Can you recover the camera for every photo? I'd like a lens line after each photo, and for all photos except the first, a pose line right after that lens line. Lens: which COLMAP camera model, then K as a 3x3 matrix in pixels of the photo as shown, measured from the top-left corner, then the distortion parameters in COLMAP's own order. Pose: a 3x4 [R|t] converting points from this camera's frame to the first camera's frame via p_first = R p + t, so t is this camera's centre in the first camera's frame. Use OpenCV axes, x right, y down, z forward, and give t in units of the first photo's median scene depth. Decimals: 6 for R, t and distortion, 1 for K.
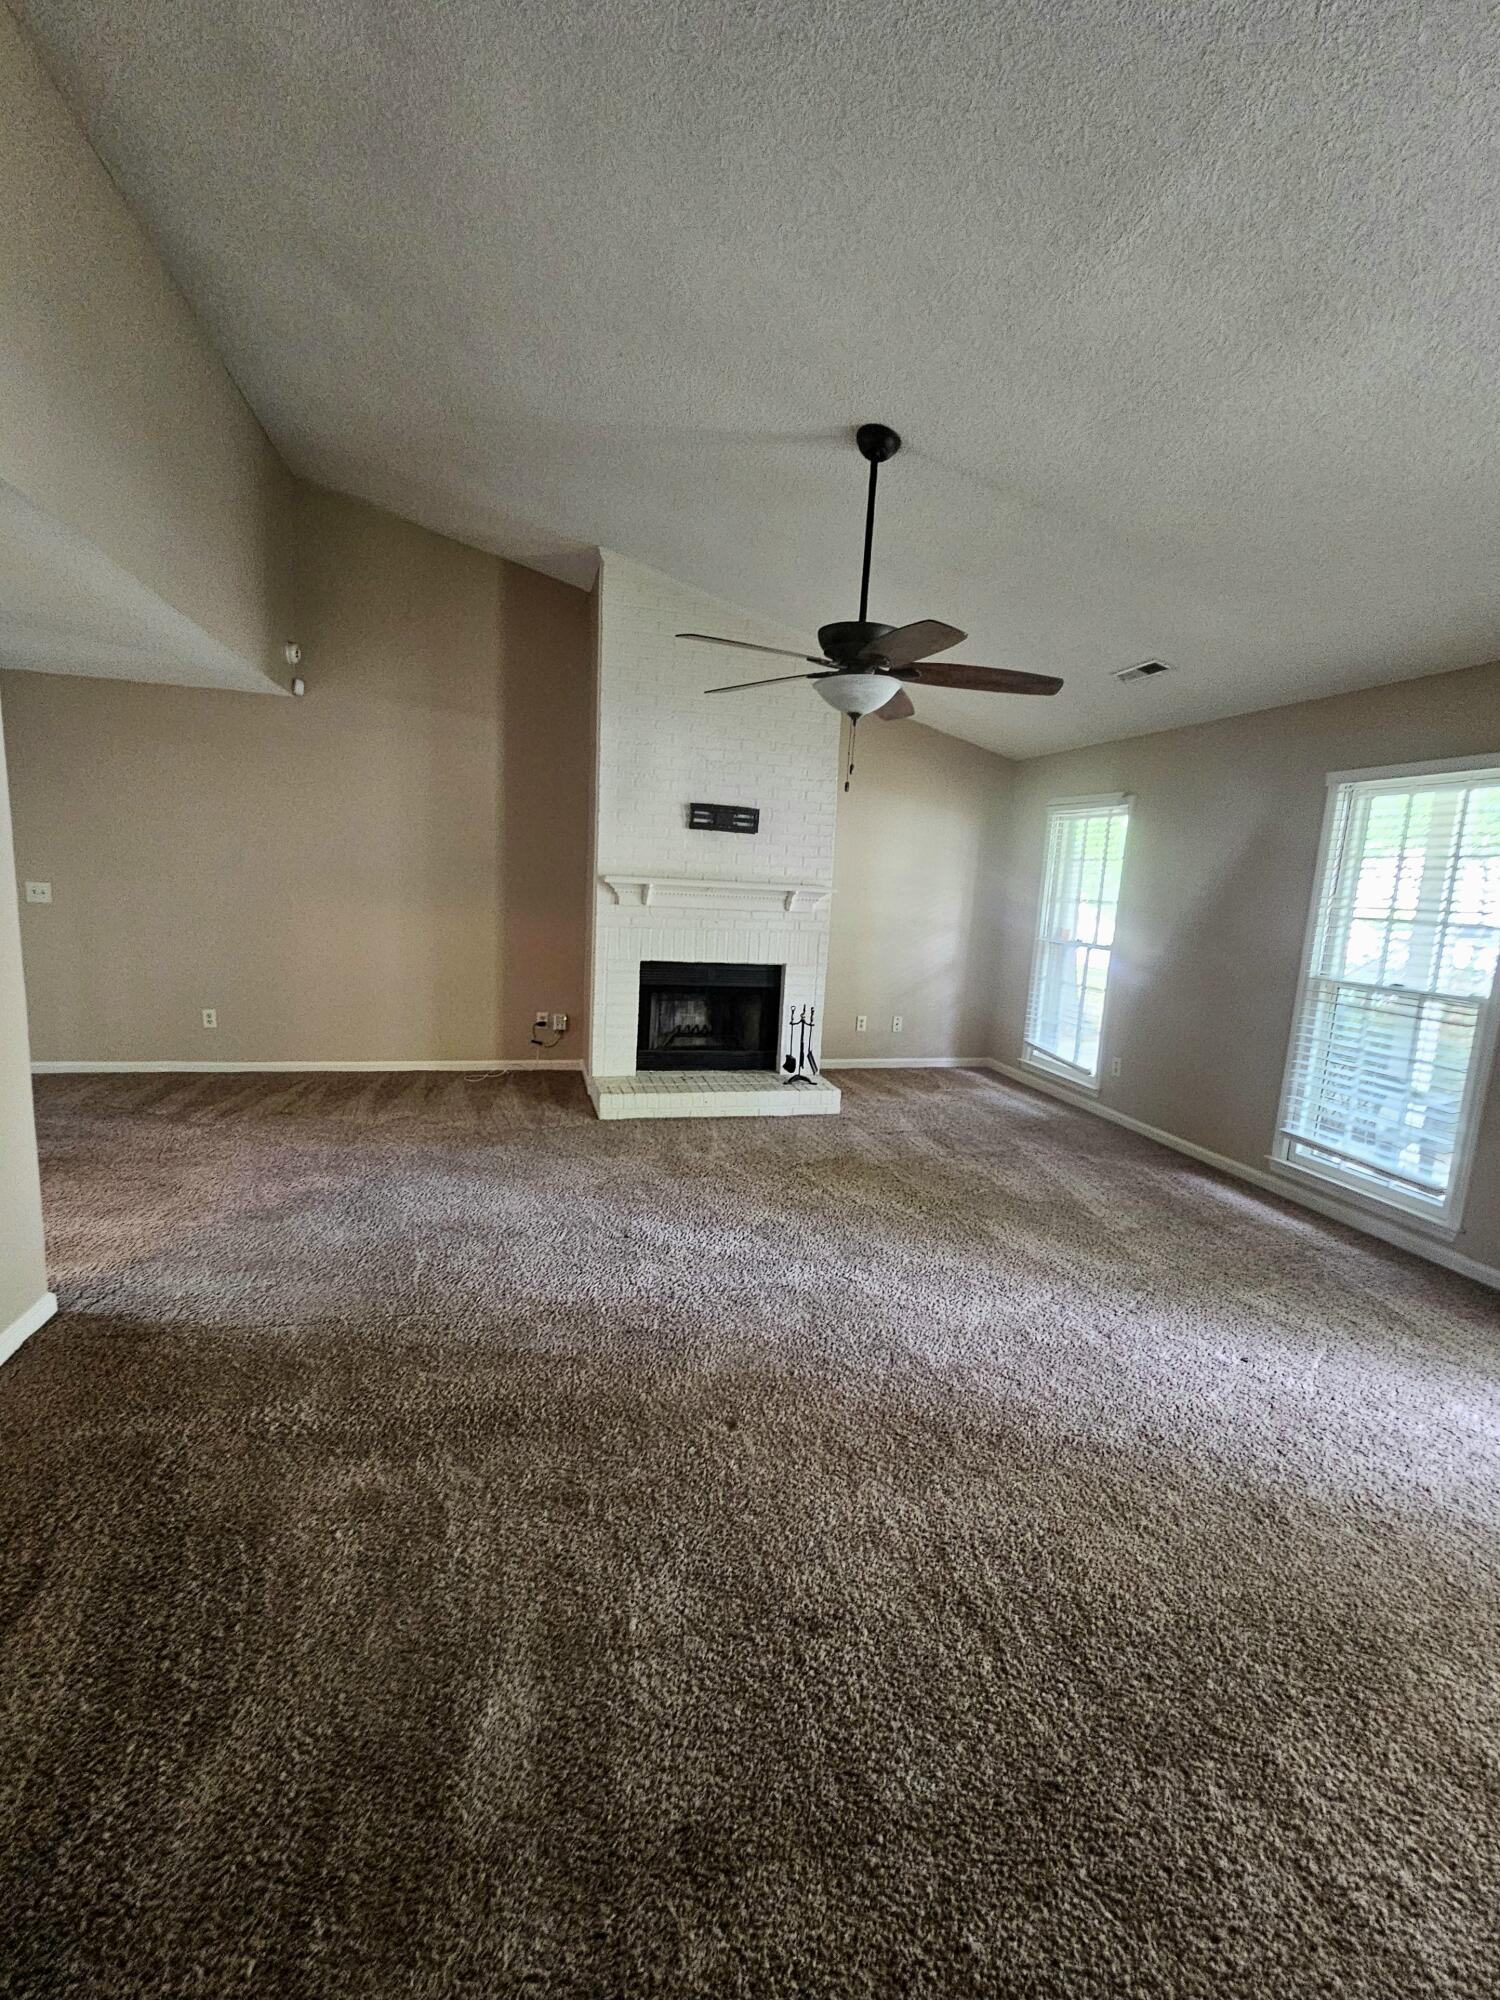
lens RADIAL K [[838.1, 0, 751.3], [0, 838.1, 1012.7], [0, 0, 1]] dist [0.000750, 0.000094]
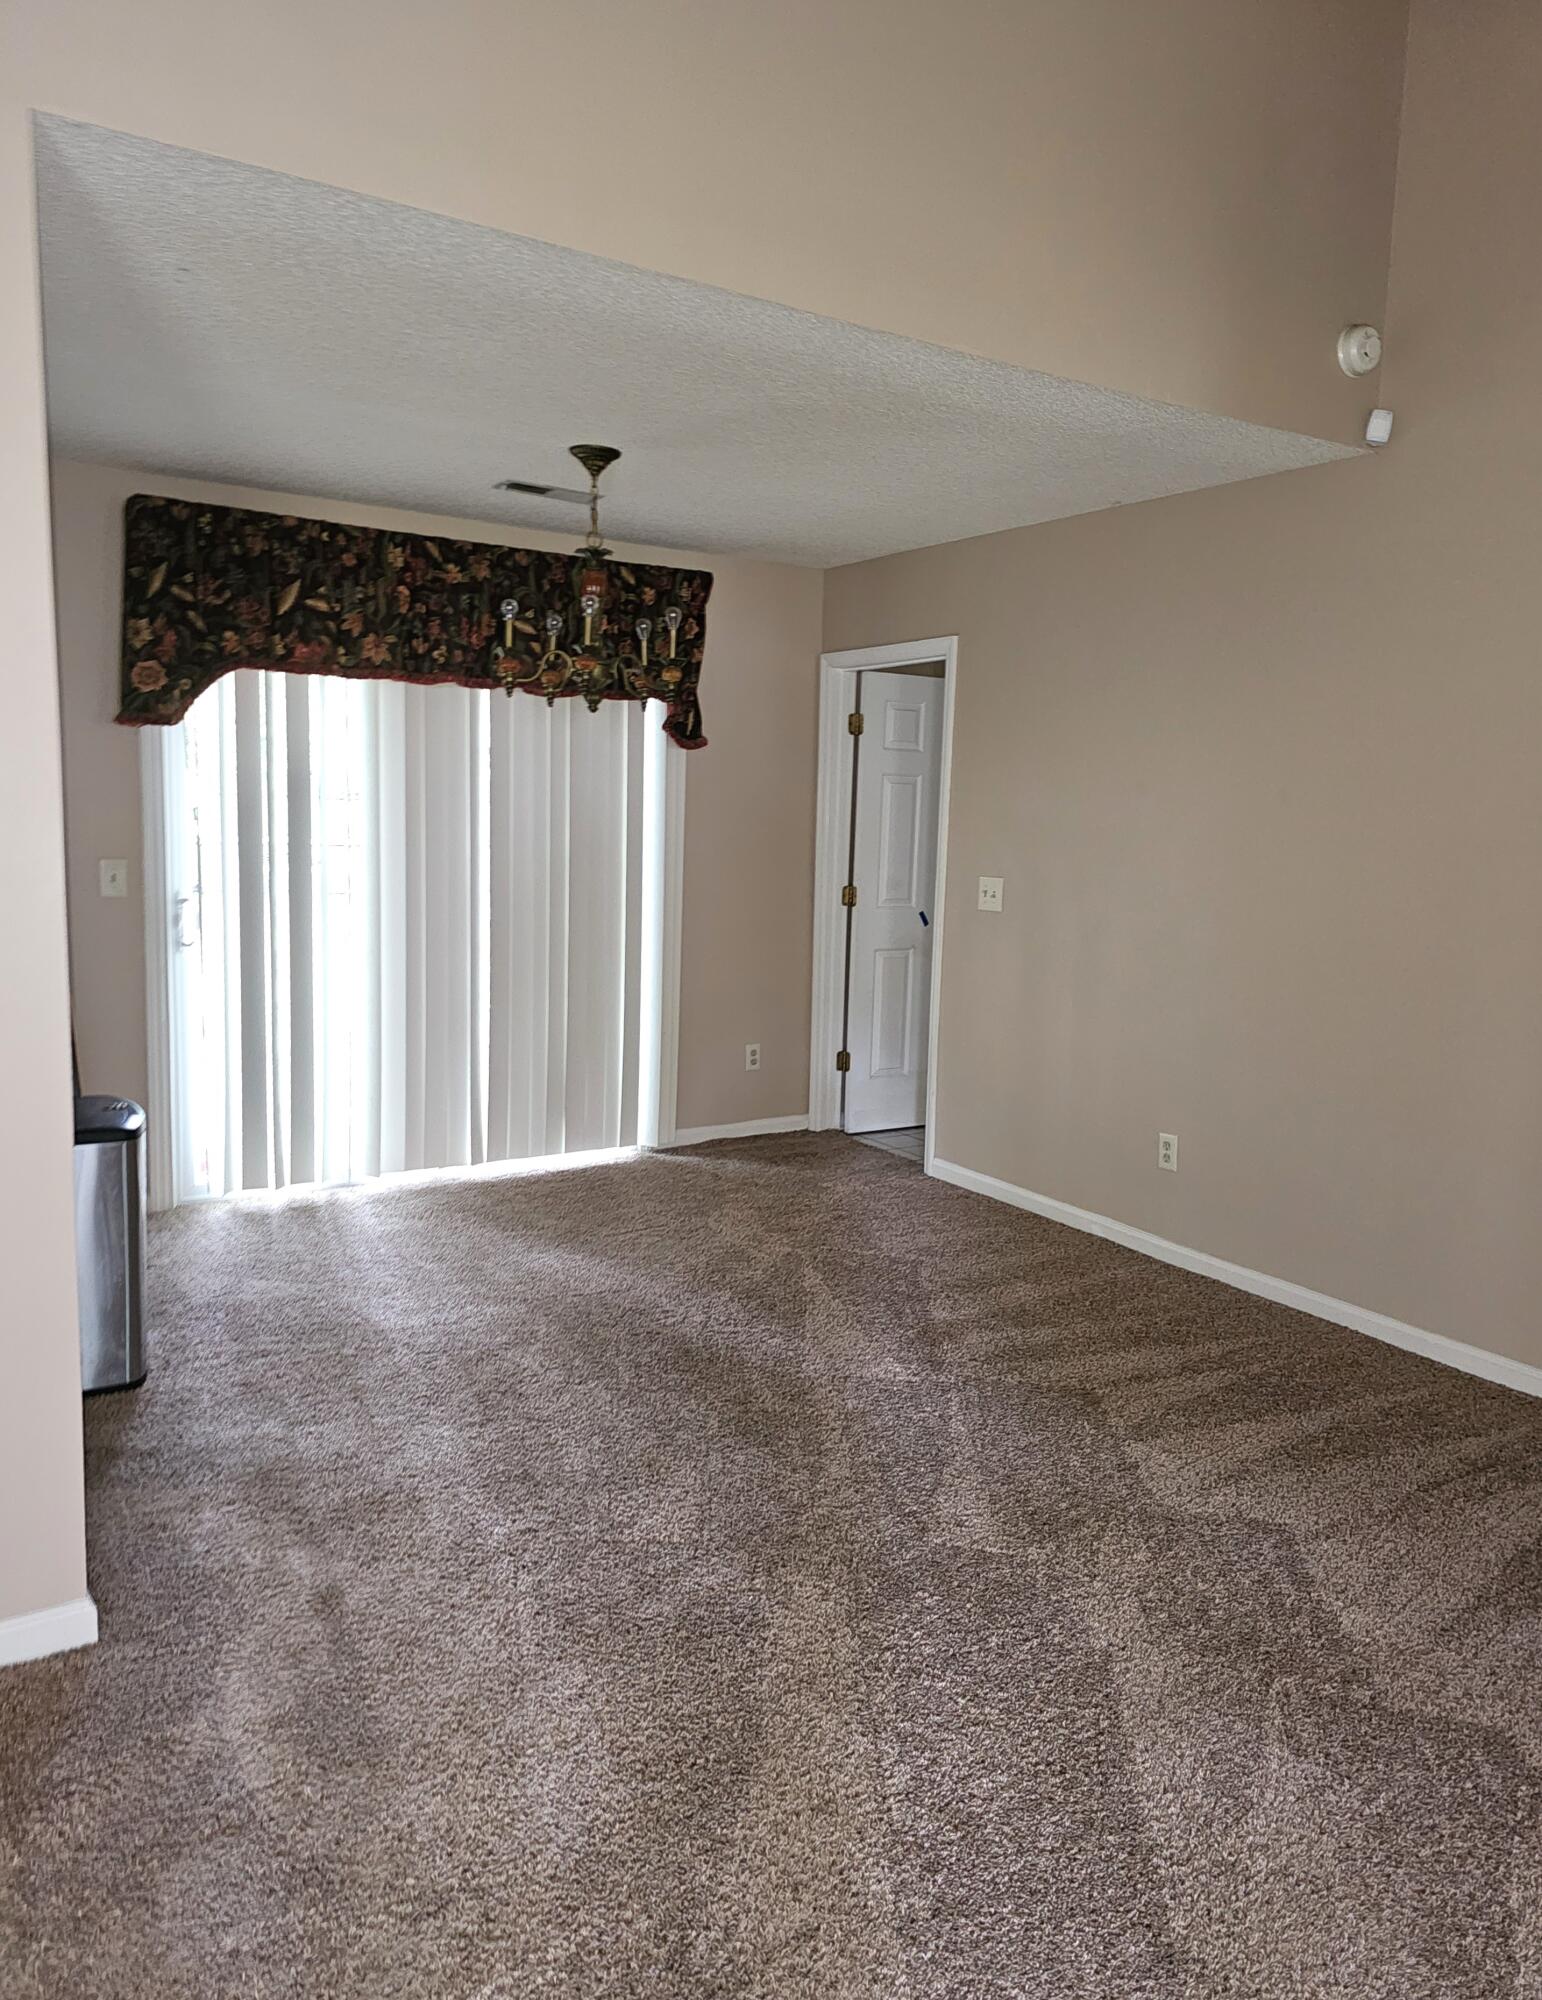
lens RADIAL K [[1461.1, 0, 771.0], [0, 1461.1, 1000.0], [0, 0, 1]] dist [0.073642, -0.000802]
pose [[0.320244, 0.082435, -0.943742, 0.104451], [-0.162154, 0.986274, 0.031125, -0.083826], [0.933354, 0.143064, 0.329215, 0.574388]]
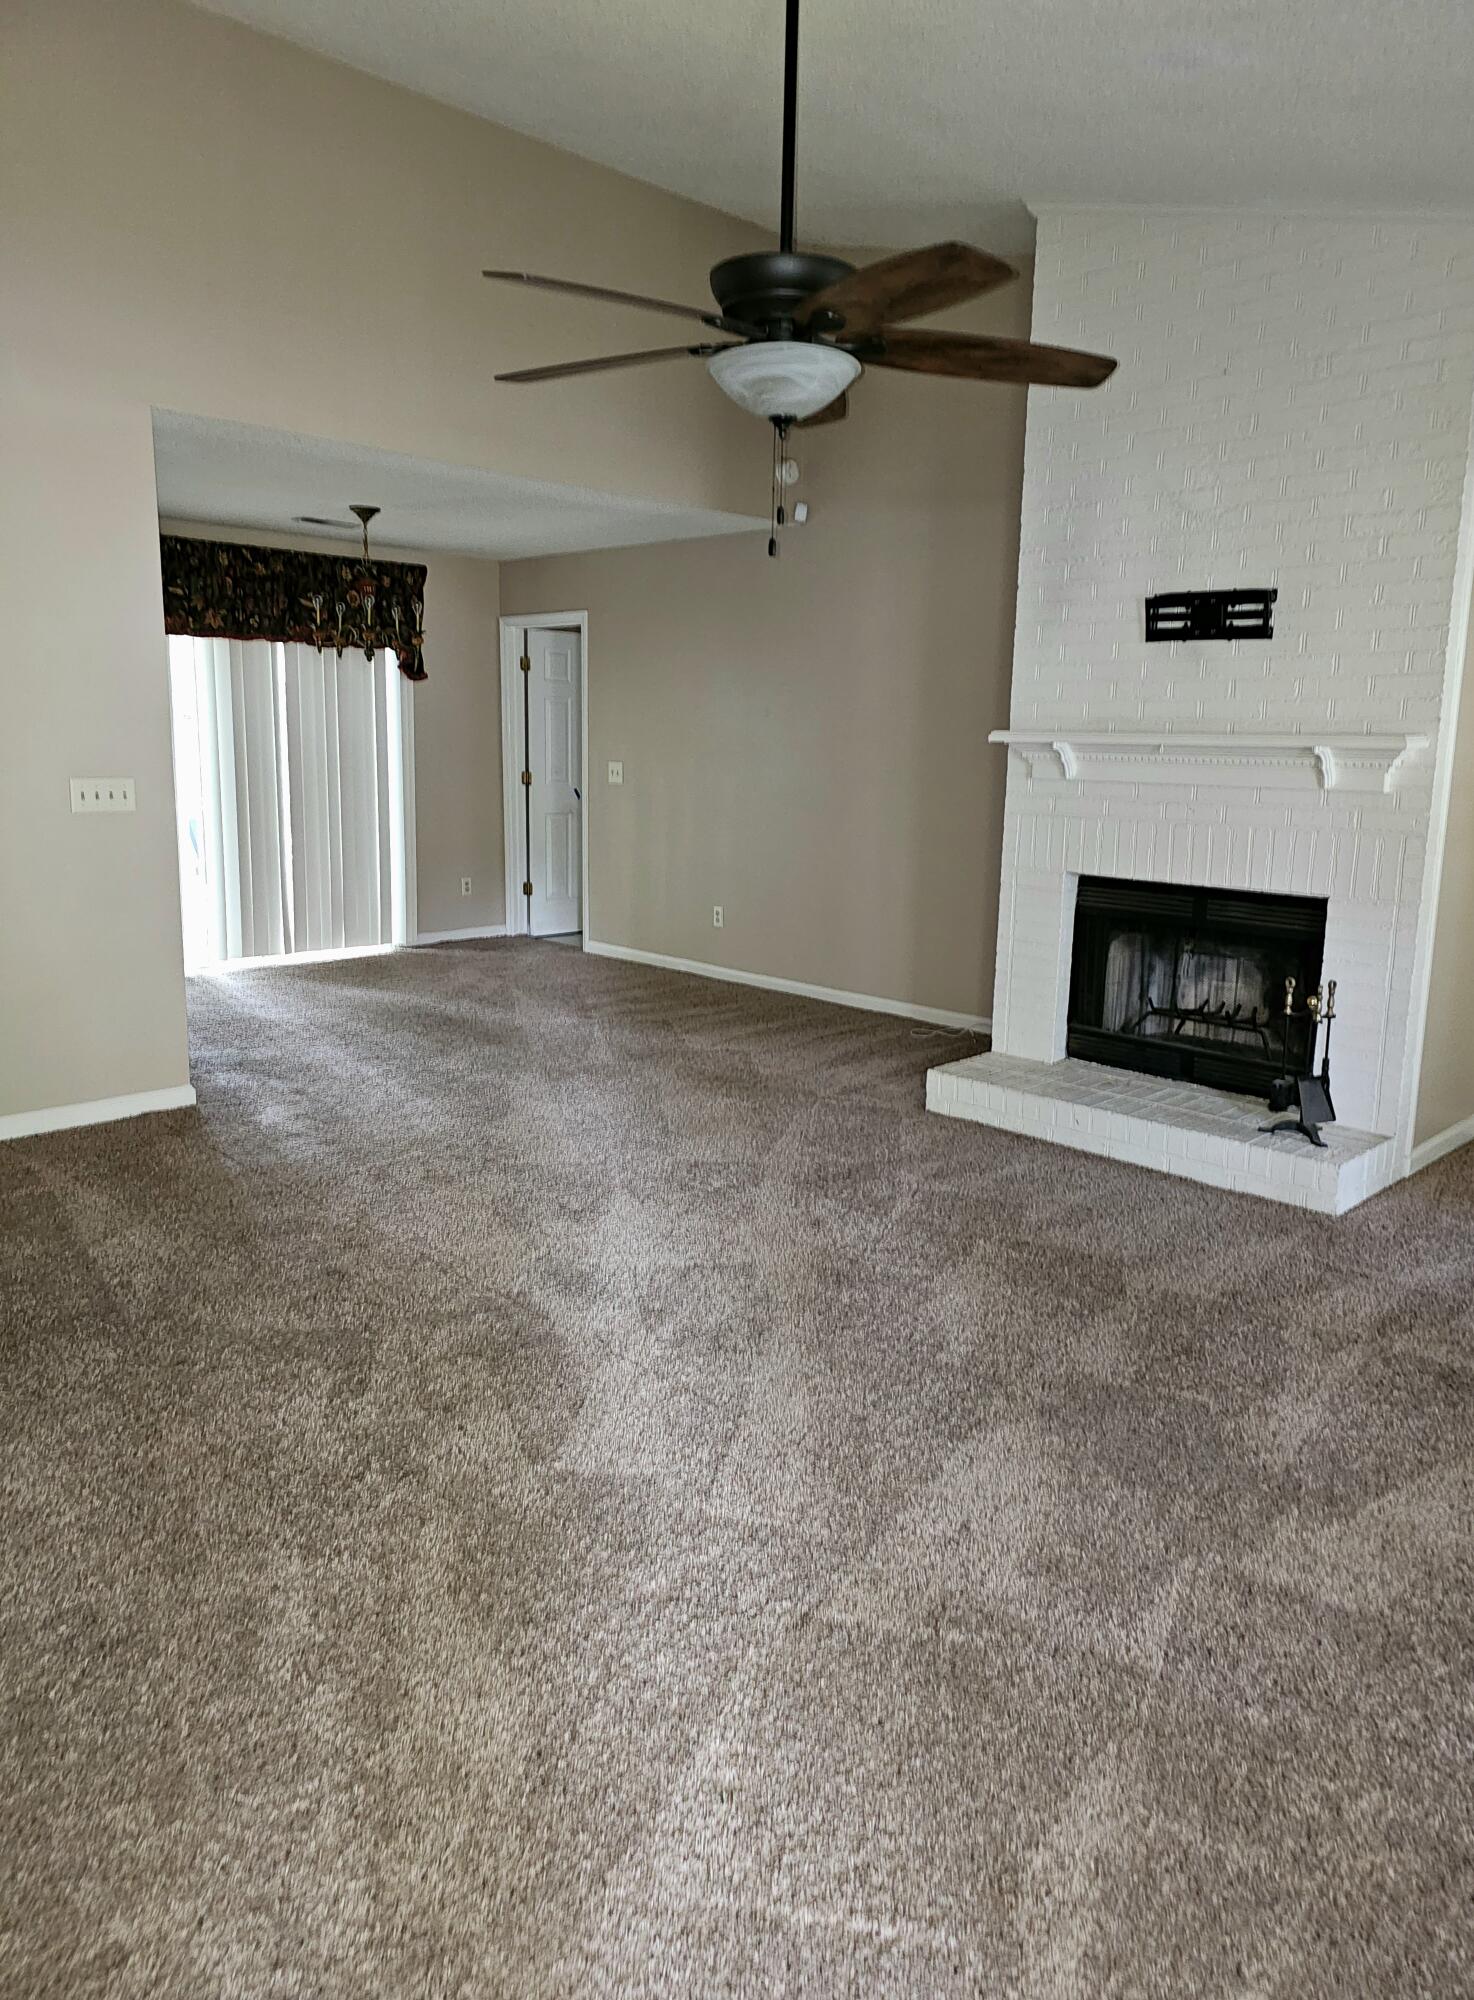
lens RADIAL K [[1339.1, 0, 745.8], [0, 1339.1, 959.3], [0, 0, 1]] dist [0.062508, -0.001114]
pose [[0.518703, 0.104015, -0.848603, 0.650805], [-0.128665, 0.990764, 0.042794, -0.014299], [0.845217, 0.086988, 0.527296, 0.352857]]
